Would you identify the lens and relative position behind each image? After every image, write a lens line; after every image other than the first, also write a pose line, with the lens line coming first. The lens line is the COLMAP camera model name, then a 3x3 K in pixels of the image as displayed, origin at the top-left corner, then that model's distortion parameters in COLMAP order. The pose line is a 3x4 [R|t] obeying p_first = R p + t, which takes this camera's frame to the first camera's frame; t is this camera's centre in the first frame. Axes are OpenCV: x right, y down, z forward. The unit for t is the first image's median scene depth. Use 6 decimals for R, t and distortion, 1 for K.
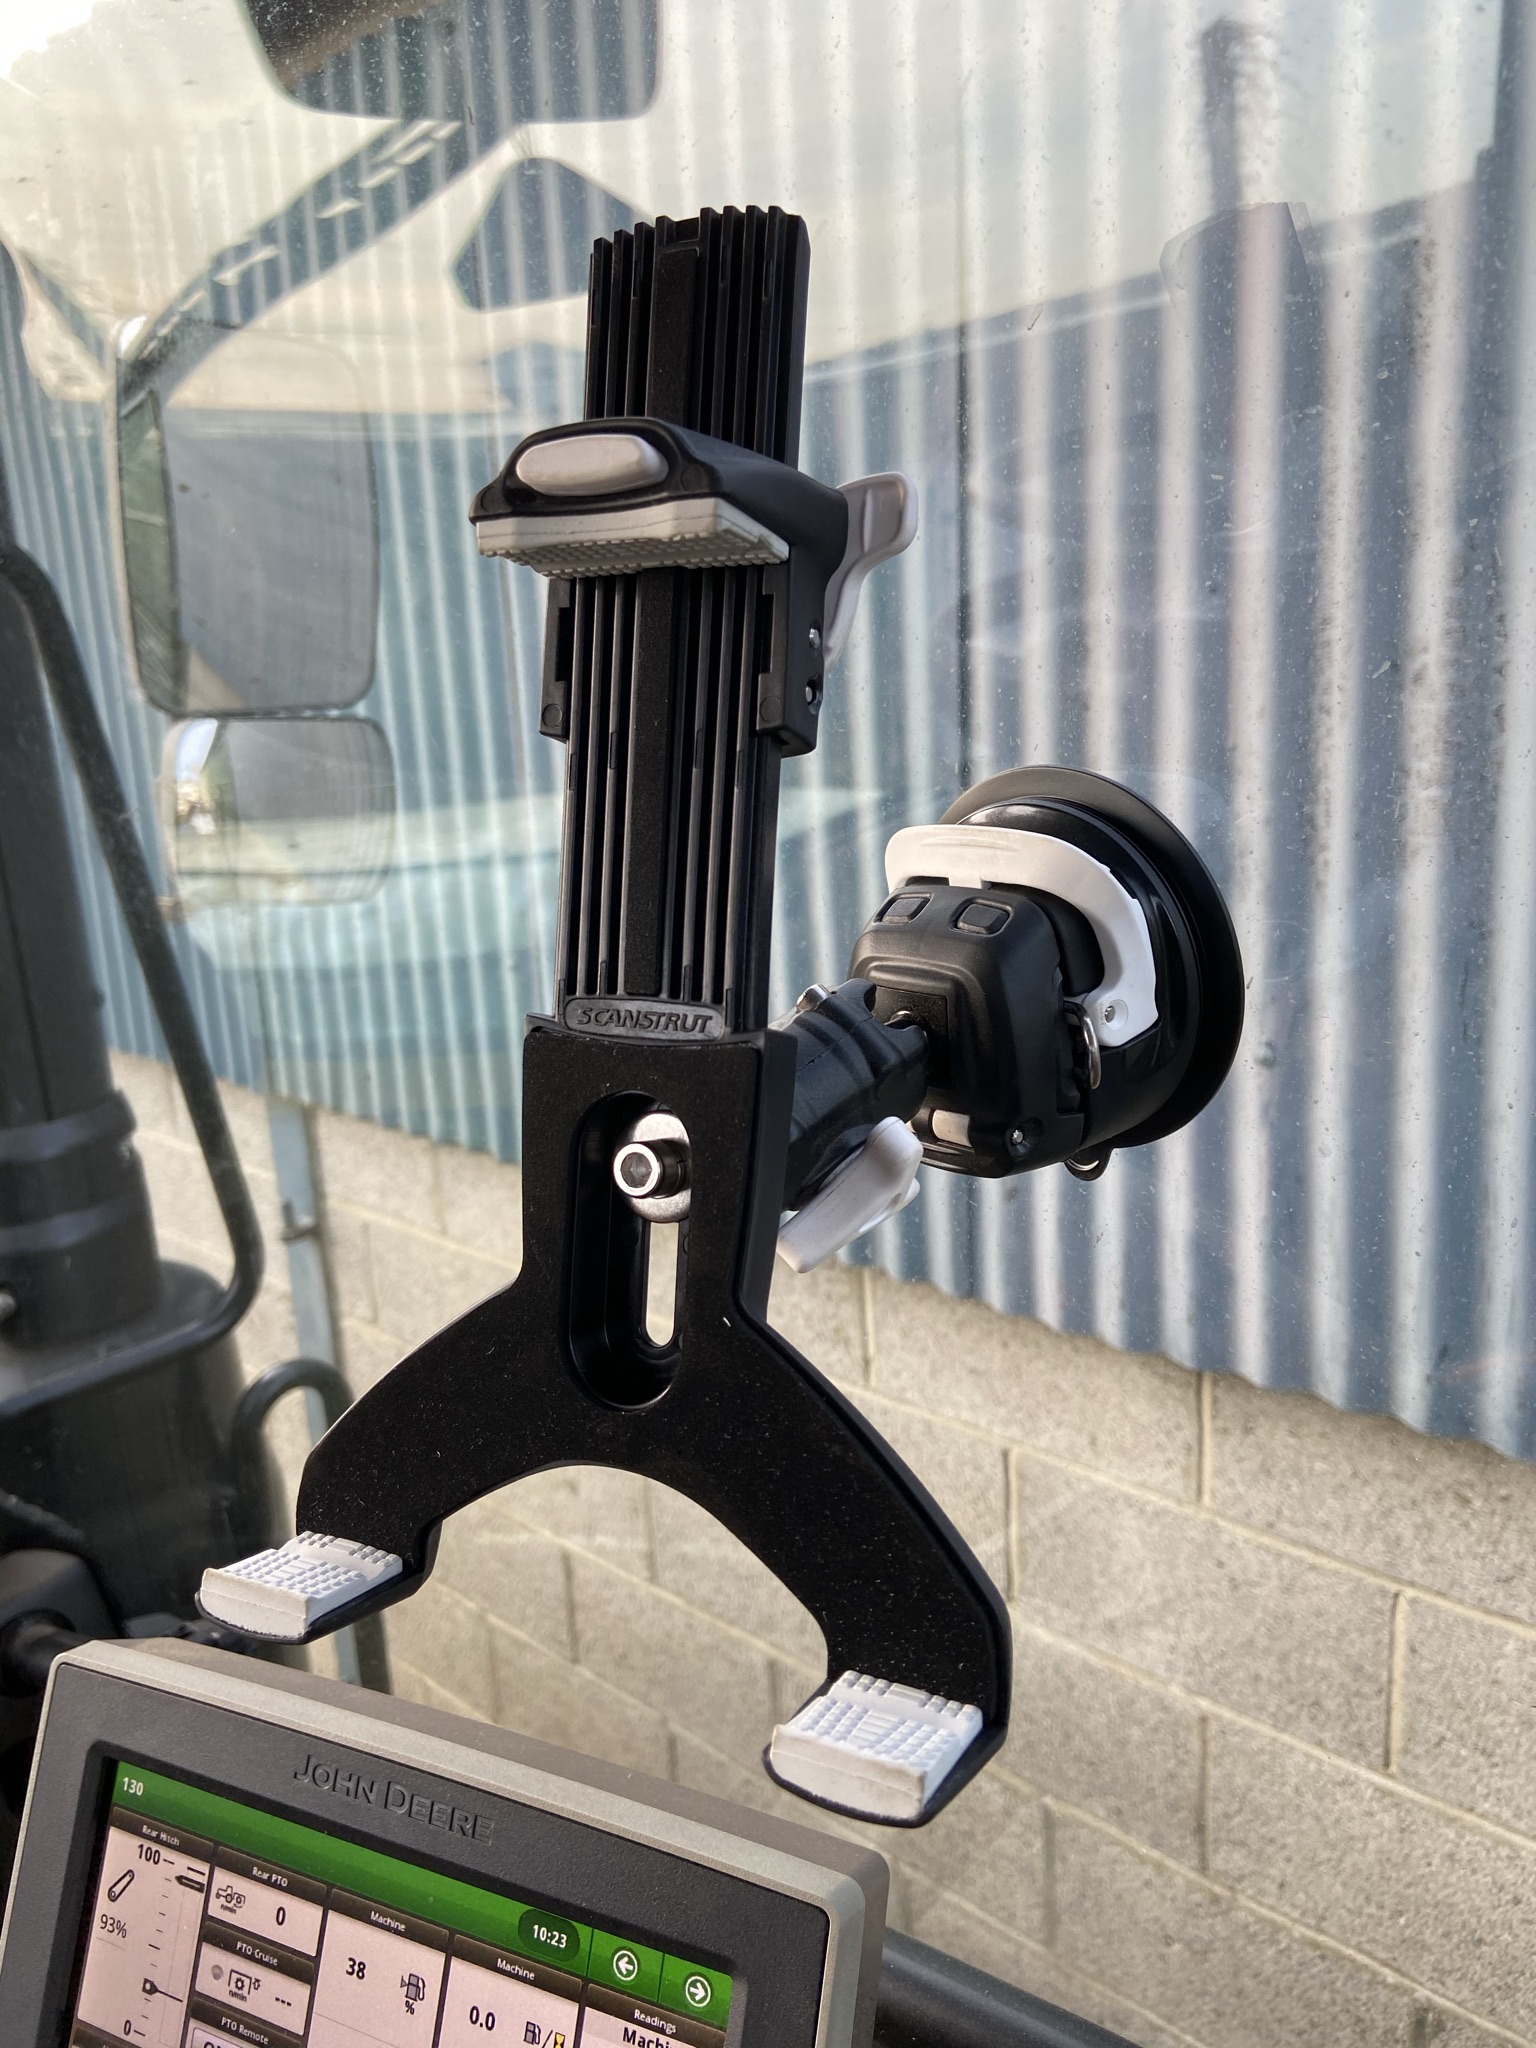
lens RADIAL K [[1562.5, 0, 752.5], [0, 1562.5, 1009.9], [0, 0, 1]] dist [0.114036, -0.153830]
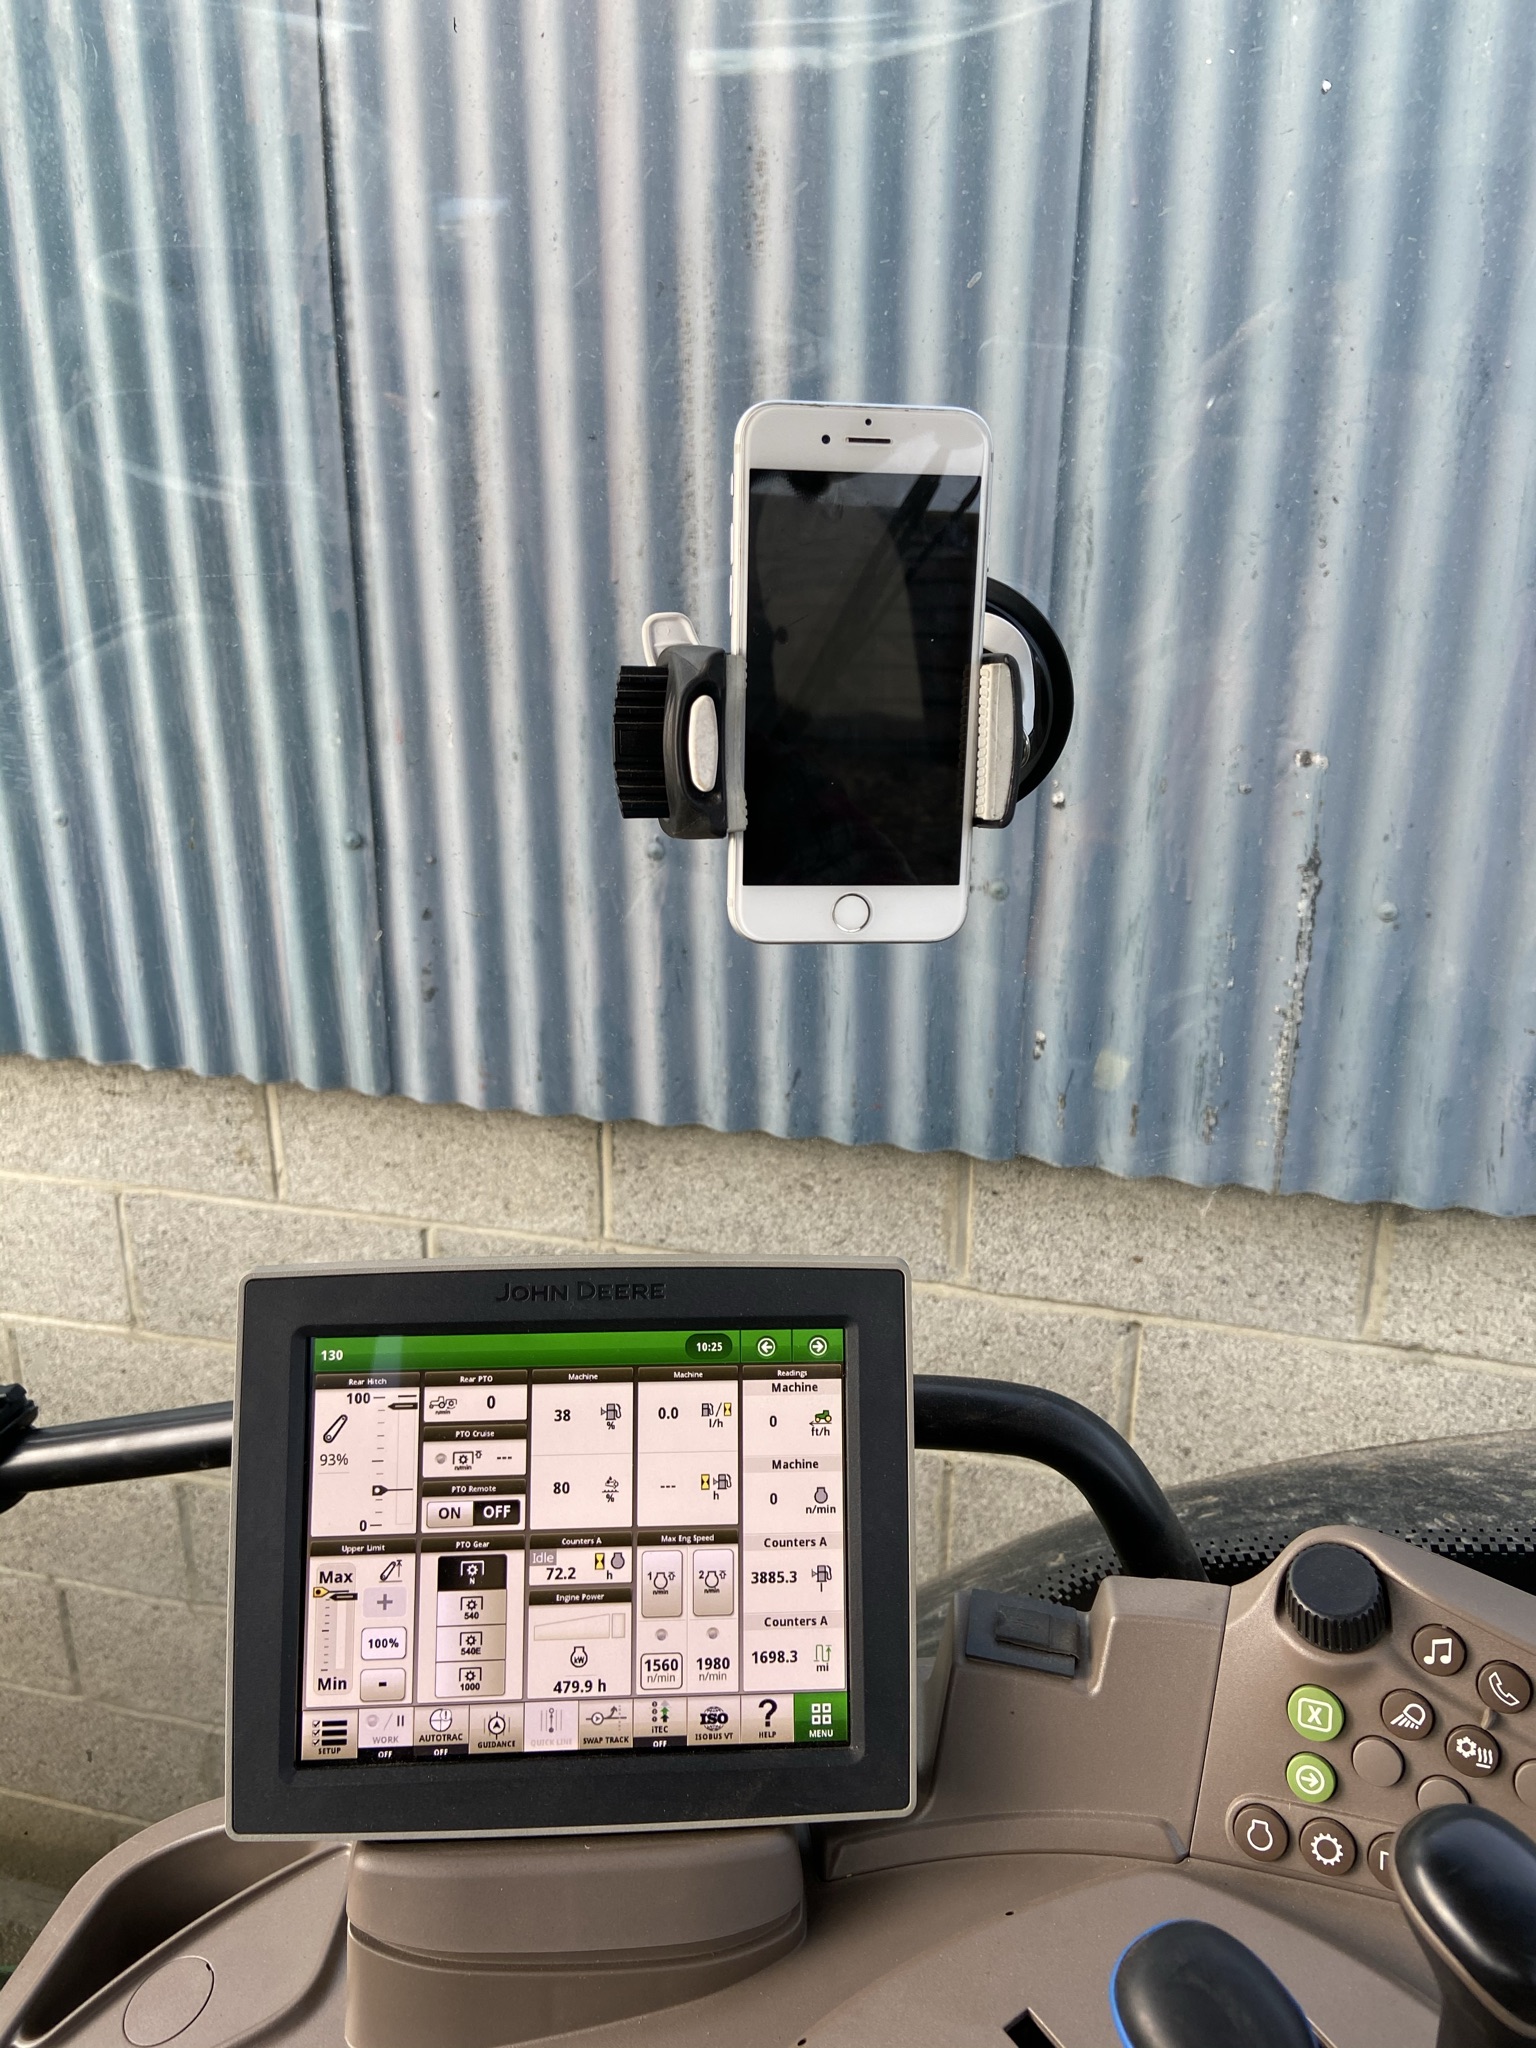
lens RADIAL K [[1562.5, 0, 749.6], [0, 1562.5, 1008.8], [0, 0, 1]] dist [0.114036, -0.153830]
pose [[0.874104, -0.100025, 0.475328, -0.155405], [0.054288, 0.992554, 0.109035, 0.019382], [-0.482695, -0.069504, 0.873026, -0.061984]]
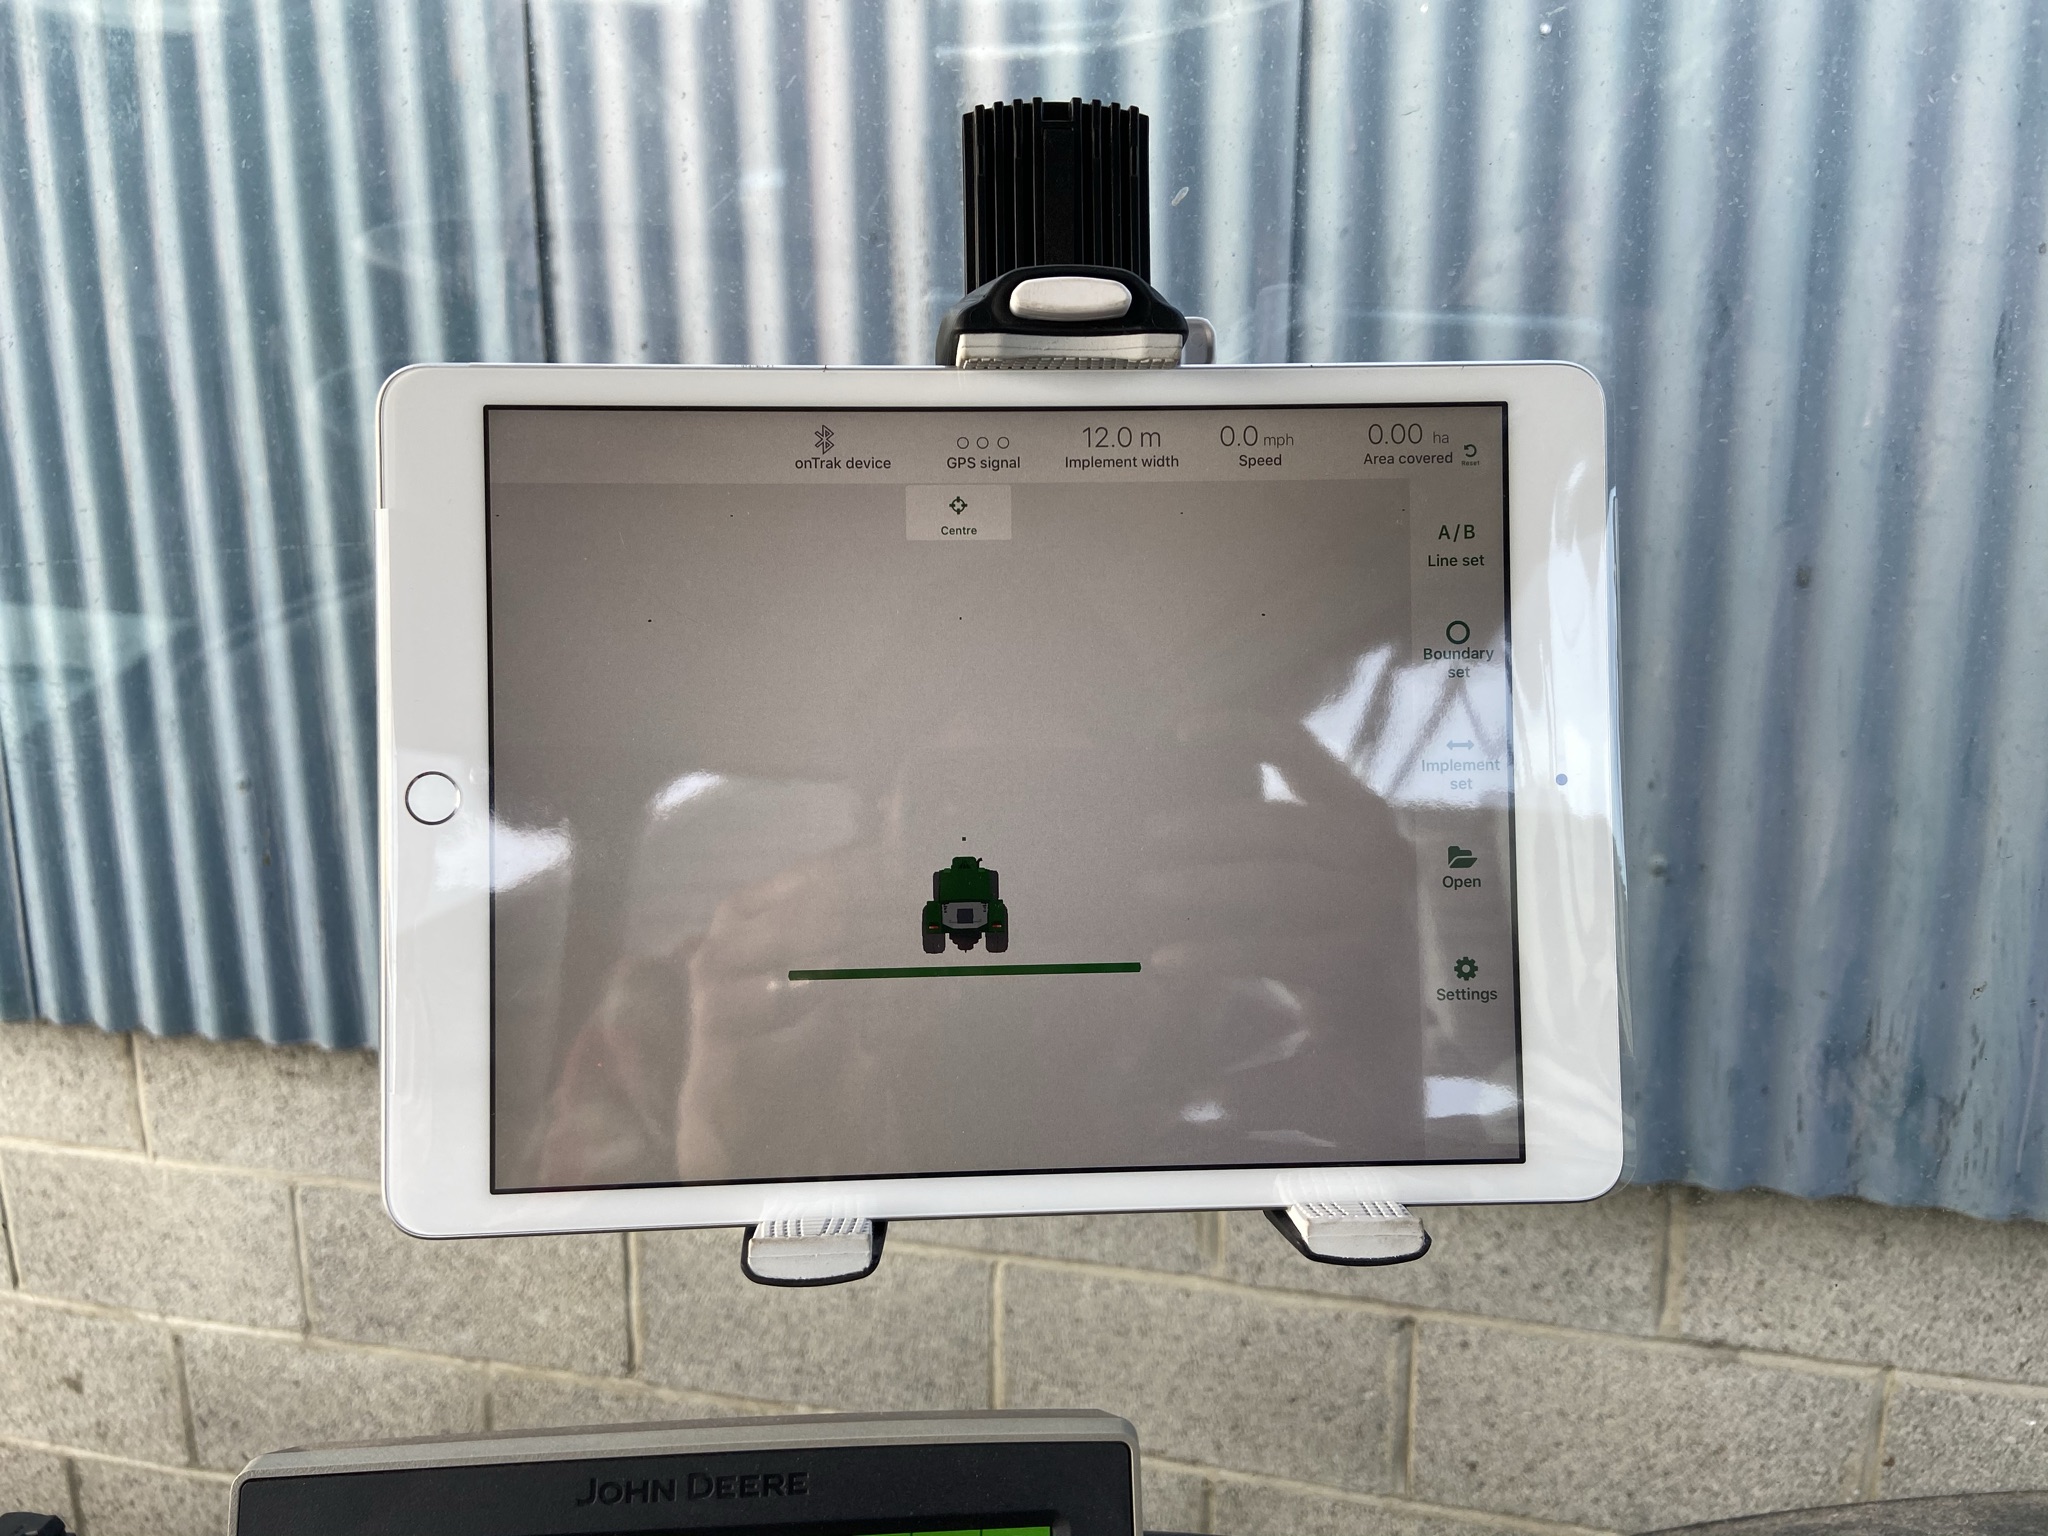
lens RADIAL K [[1562.5, 0, 1006.4], [0, 1562.5, 746.8], [0, 0, 1]] dist [0.114036, -0.153830]
pose [[0.869033, -0.055833, 0.491594, -0.113192], [0.069703, 0.997518, -0.009926, 0.004820], [-0.489819, 0.042891, 0.870768, -0.011187]]
